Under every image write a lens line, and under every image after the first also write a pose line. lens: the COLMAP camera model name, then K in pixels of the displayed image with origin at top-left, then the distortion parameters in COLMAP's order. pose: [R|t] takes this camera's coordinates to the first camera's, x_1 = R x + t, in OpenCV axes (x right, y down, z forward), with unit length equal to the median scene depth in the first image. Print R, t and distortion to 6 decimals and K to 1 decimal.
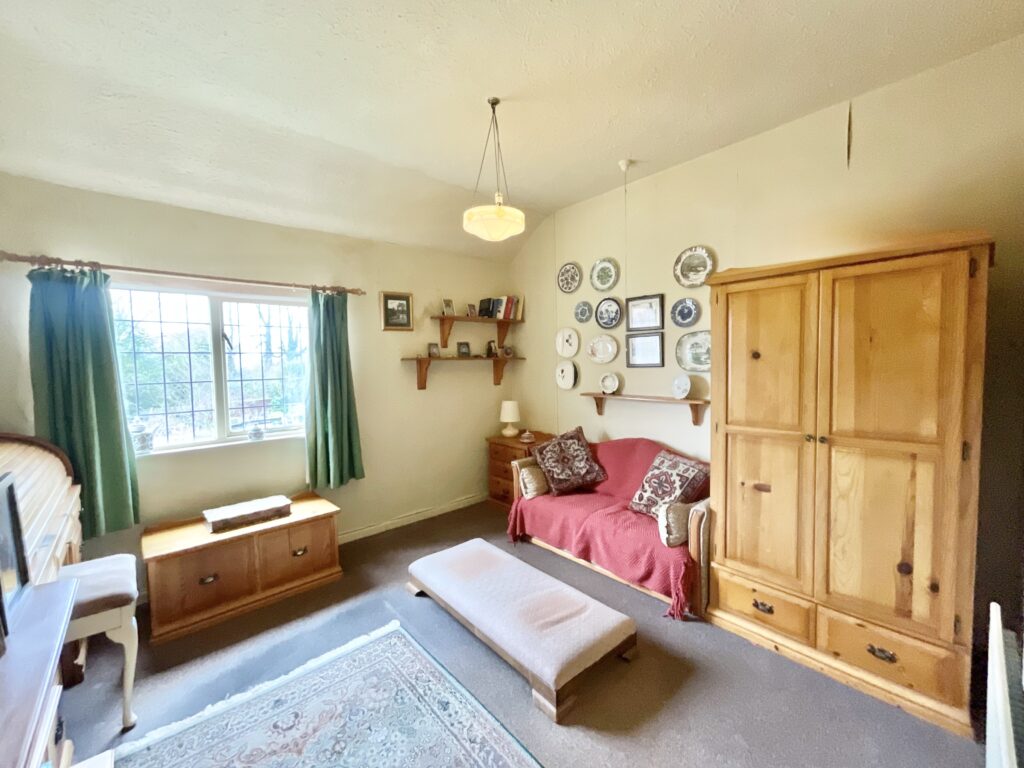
lens RADIAL K [[415.1, 0, 506.3], [0, 415.1, 389.1], [0, 0, 1]] dist [-0.000433, 0.001206]
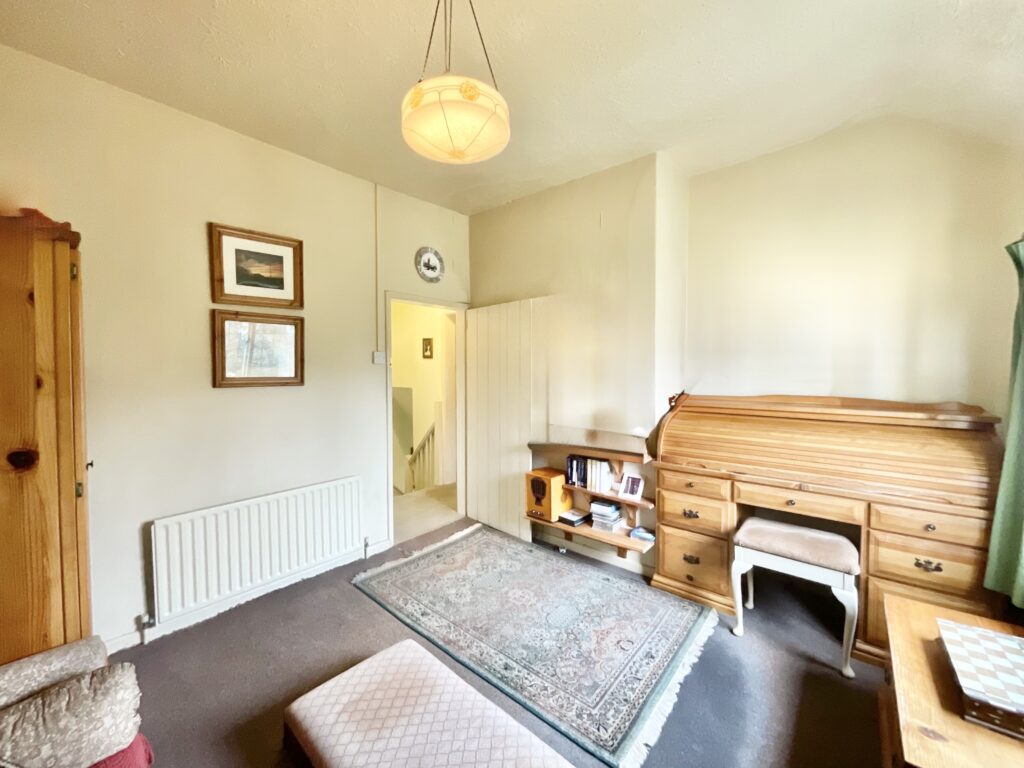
lens RADIAL K [[415.1, 0, 508.4], [0, 415.1, 380.8], [0, 0, 1]] dist [-0.000433, 0.001206]
pose [[-0.991653, 0.018382, -0.127615, -0.016109], [0.007140, 0.996095, 0.087999, -0.115404], [0.128734, 0.086353, -0.987912, 1.885410]]
